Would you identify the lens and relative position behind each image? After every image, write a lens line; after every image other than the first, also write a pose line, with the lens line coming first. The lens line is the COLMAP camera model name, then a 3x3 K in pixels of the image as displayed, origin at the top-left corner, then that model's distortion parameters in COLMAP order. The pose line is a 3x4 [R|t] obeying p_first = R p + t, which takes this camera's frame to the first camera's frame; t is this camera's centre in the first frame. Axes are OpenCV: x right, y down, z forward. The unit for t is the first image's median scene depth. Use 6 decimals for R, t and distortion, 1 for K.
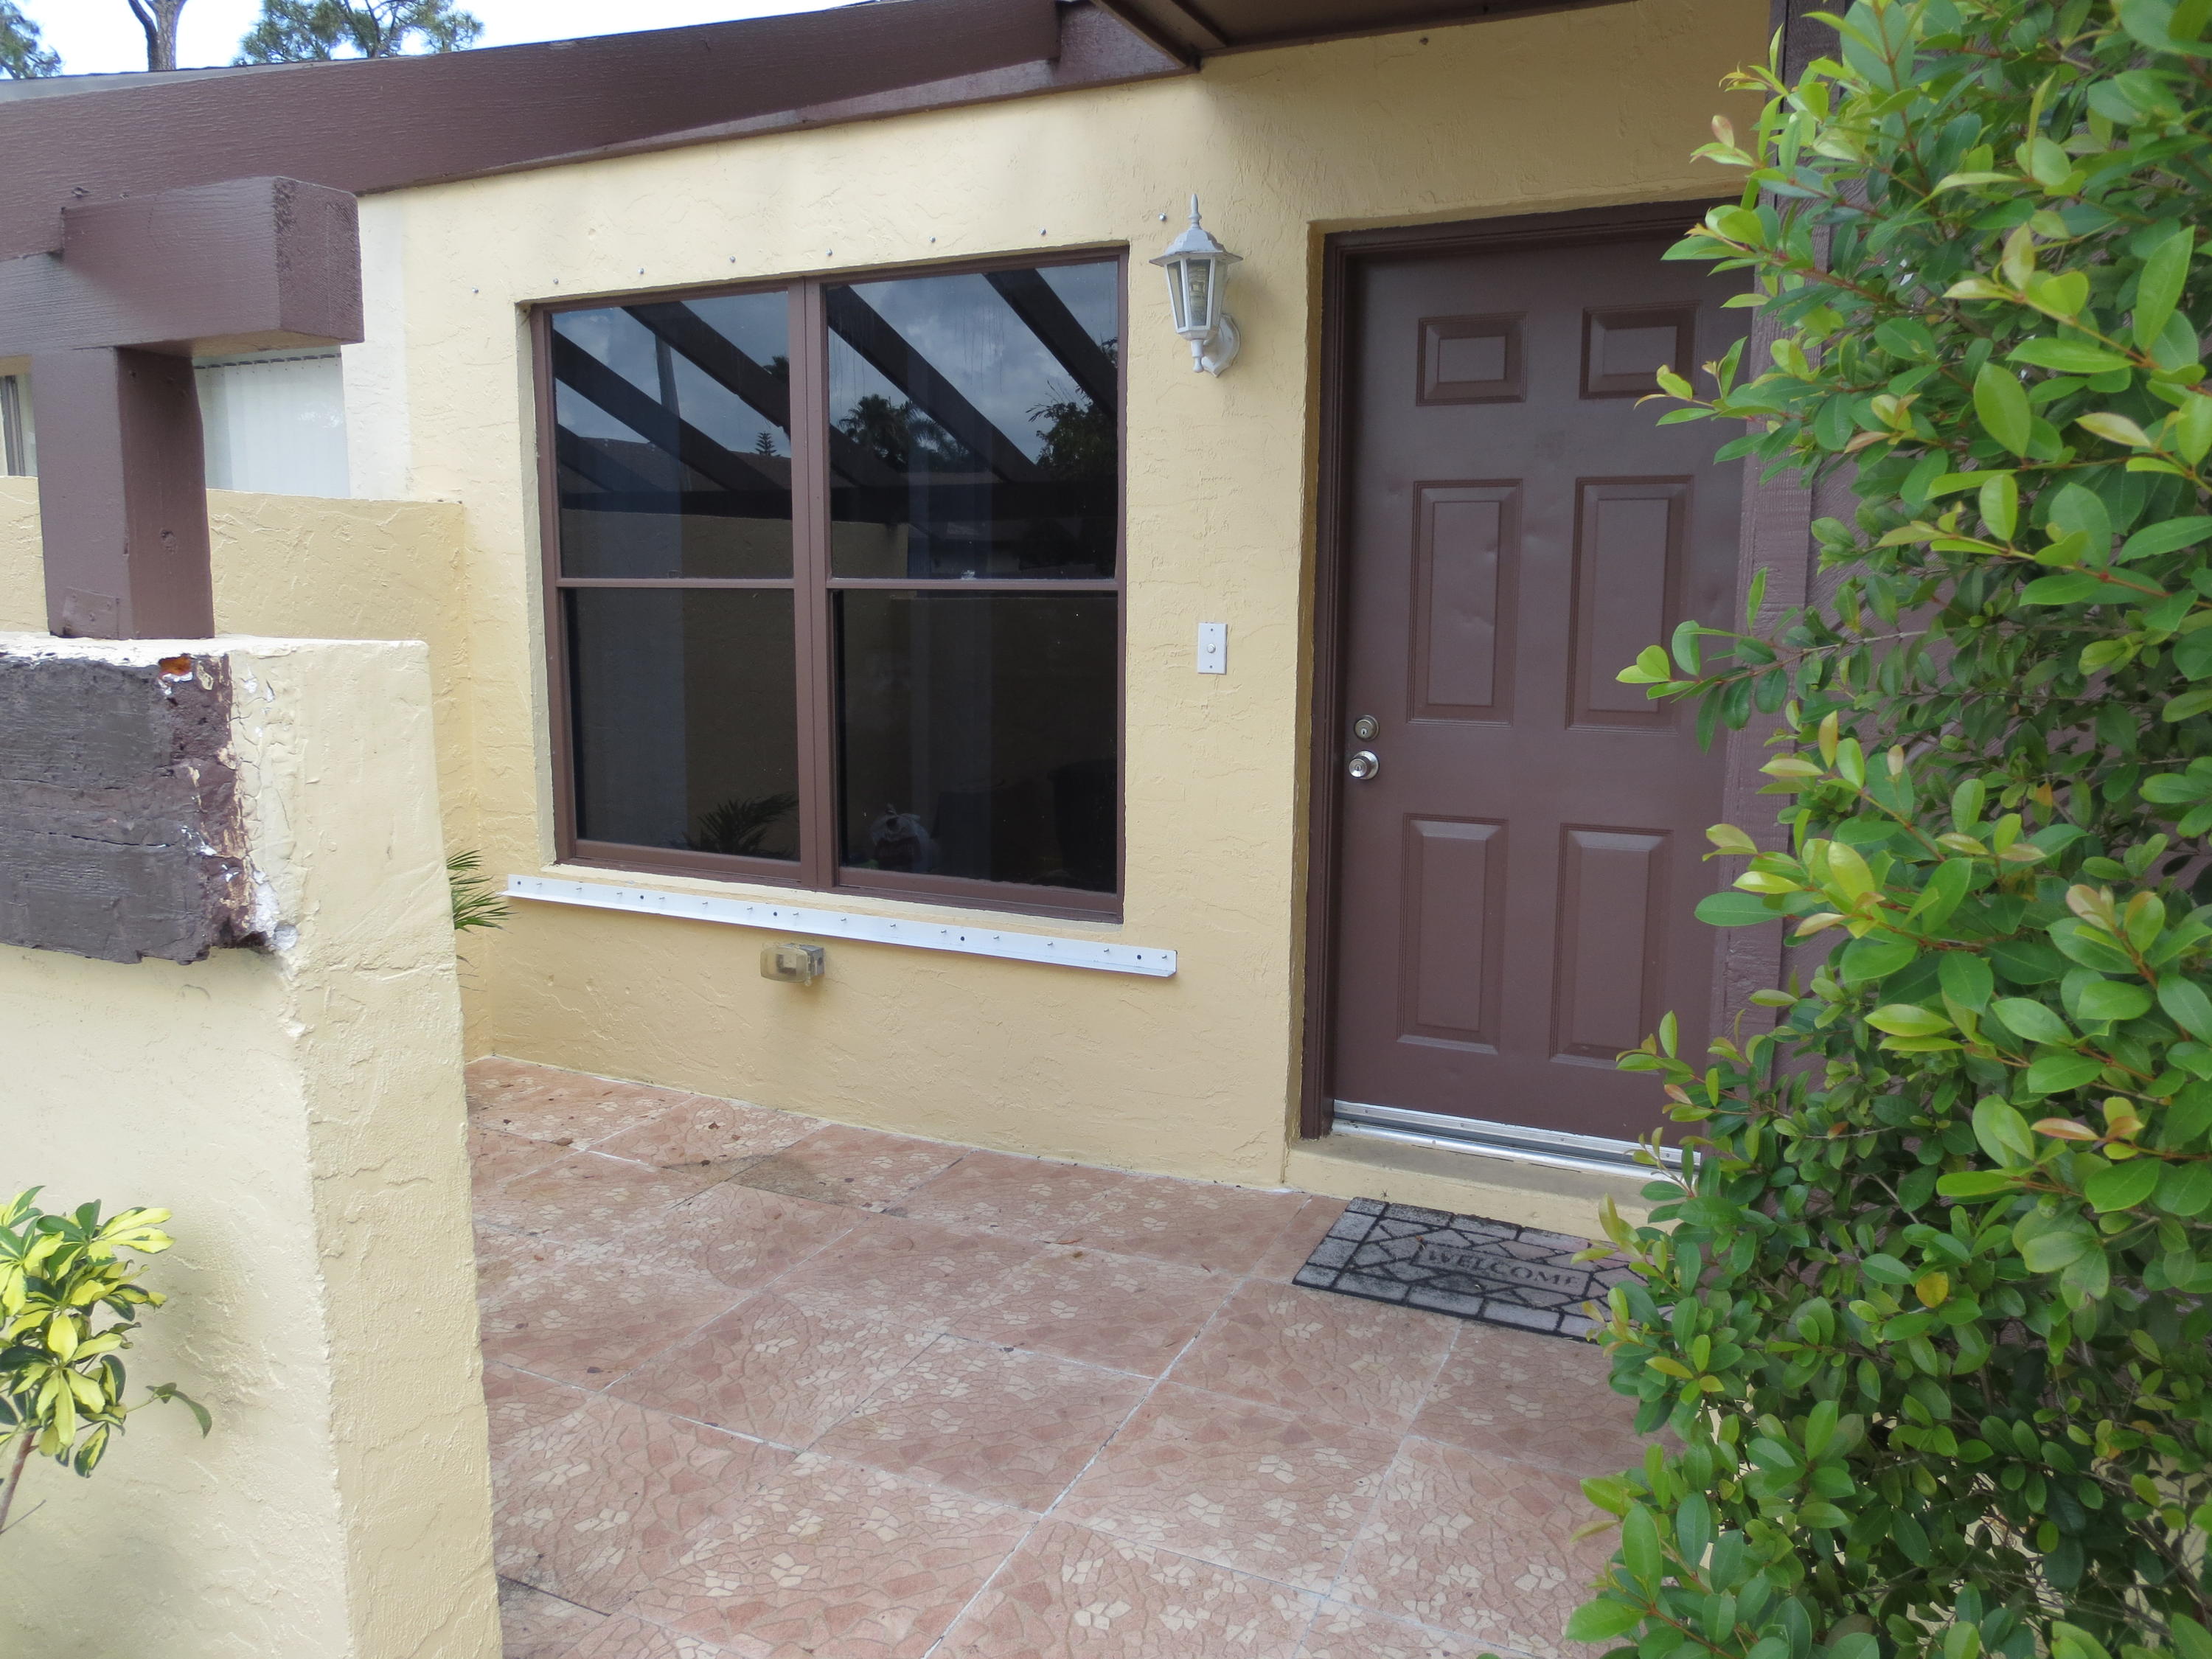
lens RADIAL K [[1566.9, 0, 1102.9], [0, 1566.9, 822.7], [0, 0, 1]] dist [-0.027840, 0.011463]
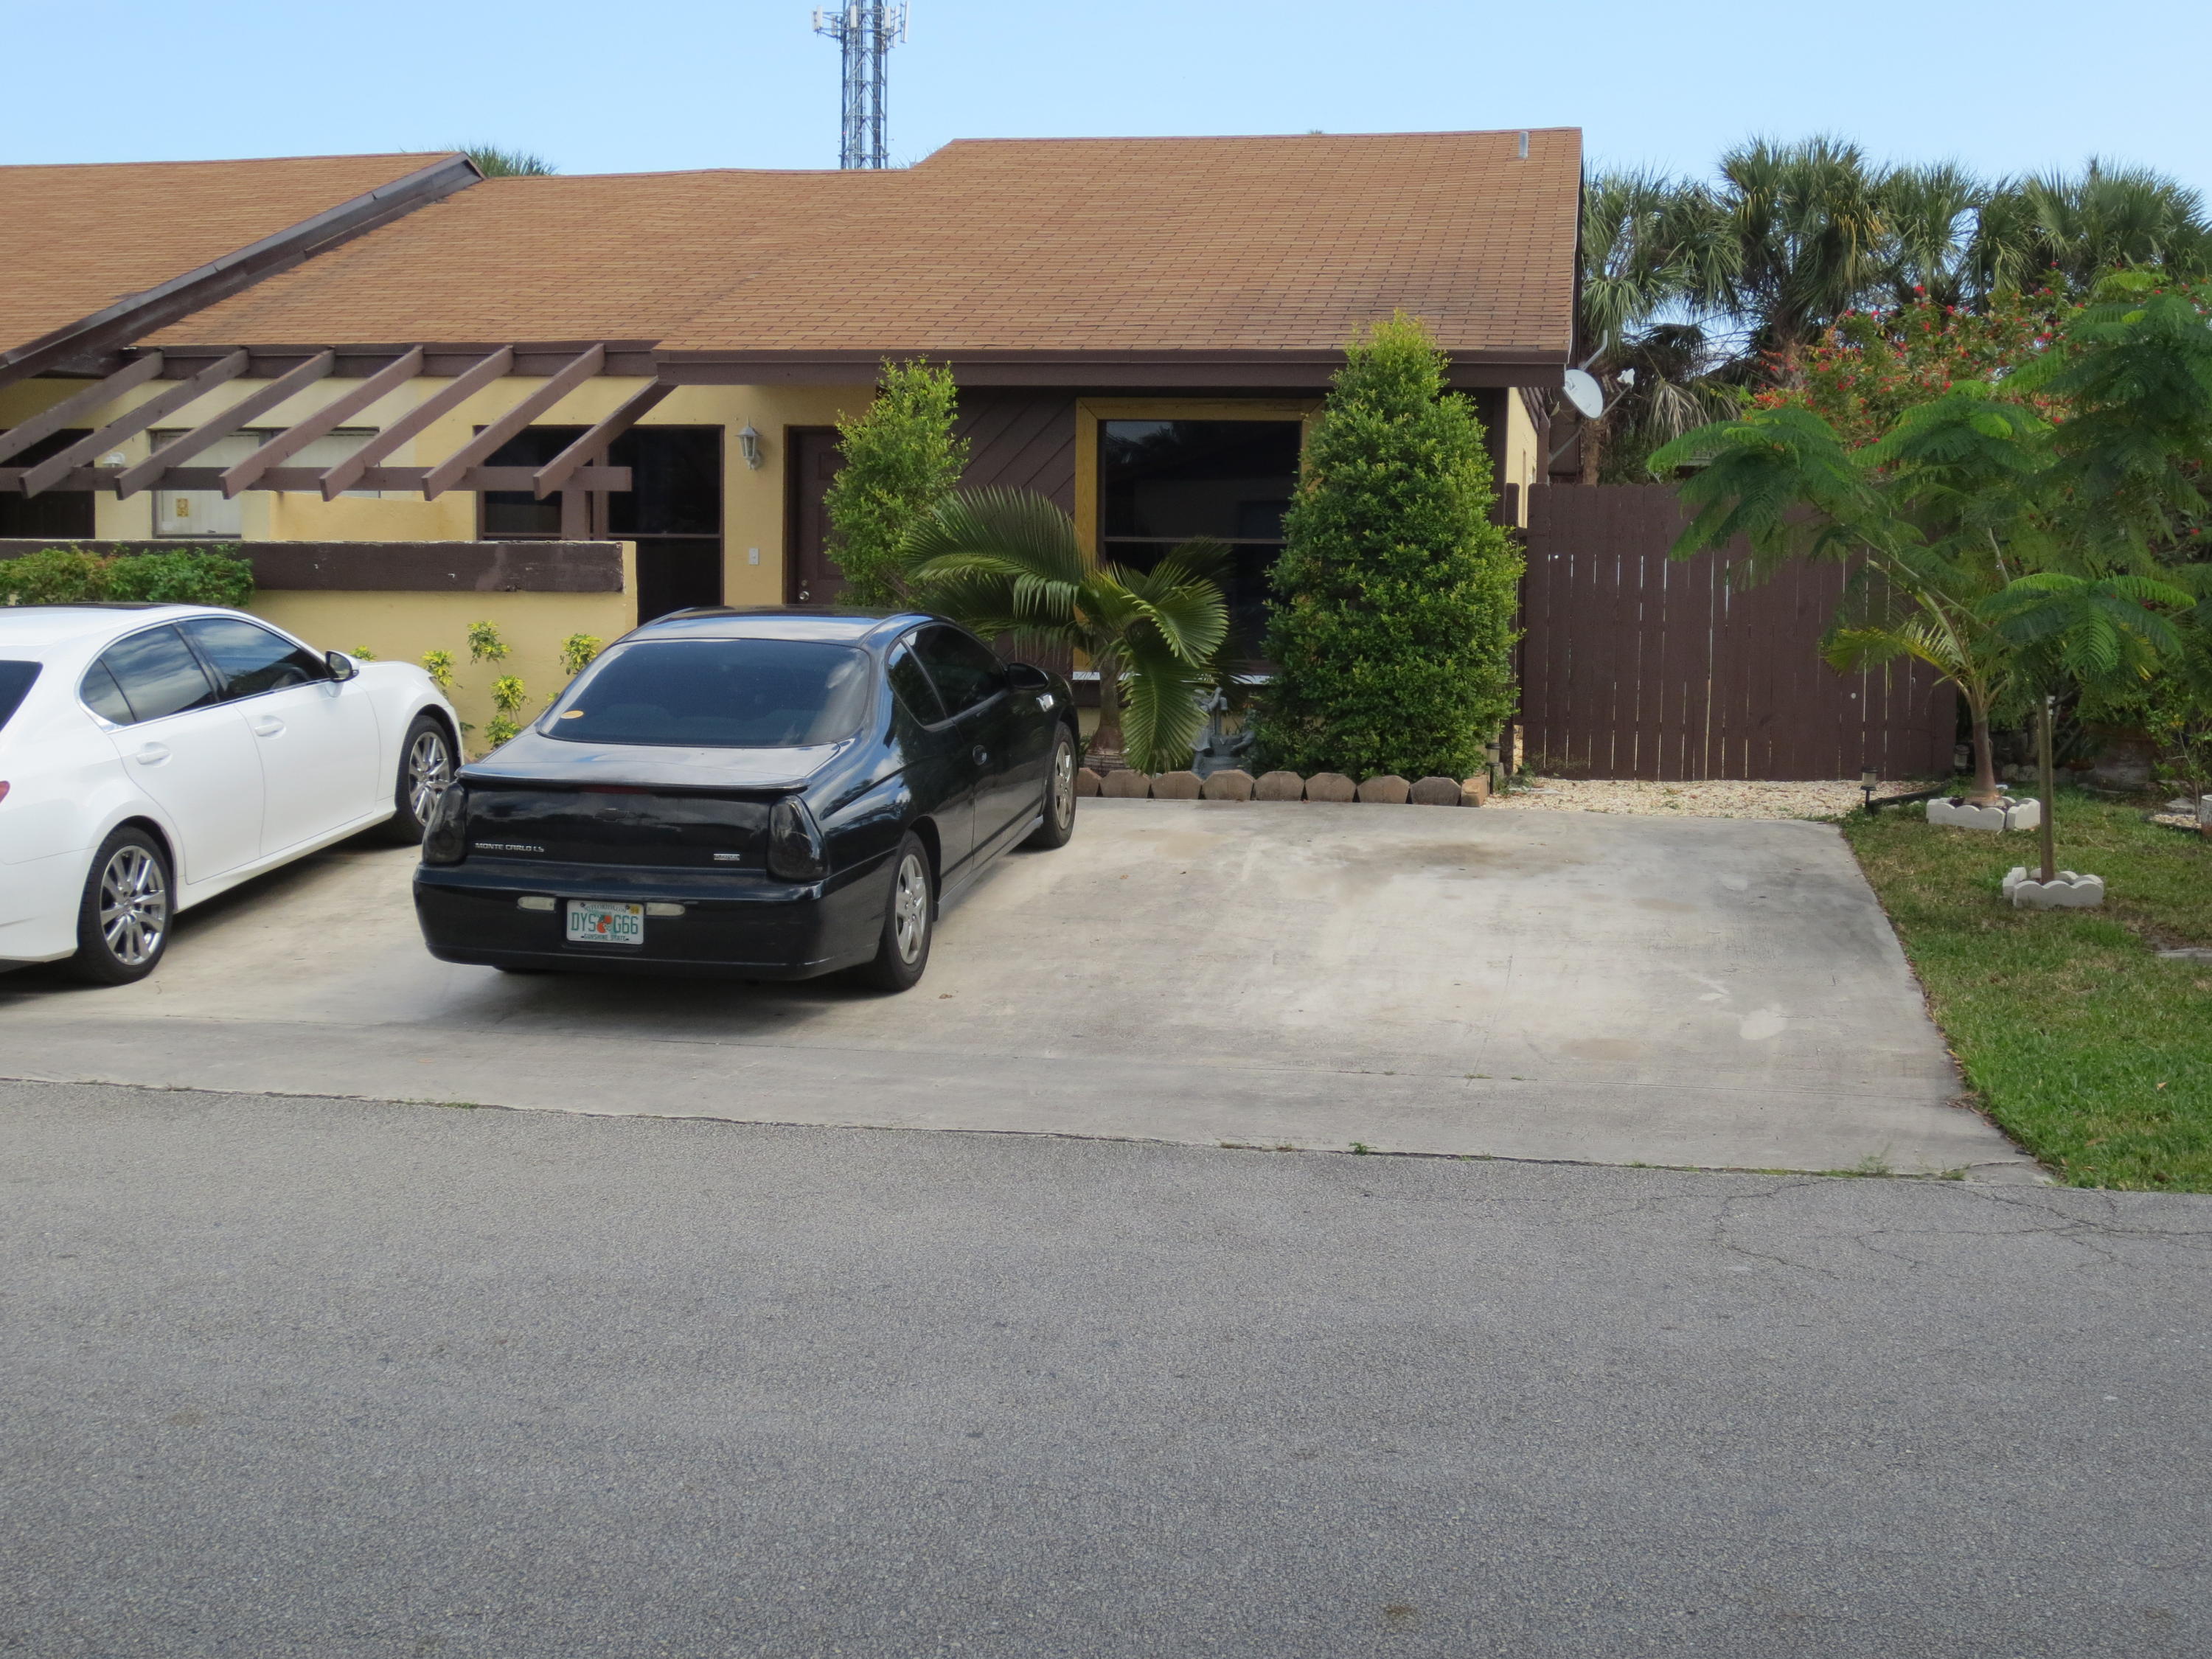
lens RADIAL K [[2614.5, 0, 1111.8], [0, 2614.5, 932.2], [0, 0, 1]] dist [-0.083791, 0.000000]
pose [[0.963933, -0.025375, 0.264934, -0.064899], [0.028284, 0.999574, -0.007173, 0.070399], [-0.264639, 0.014408, 0.964240, -0.424162]]
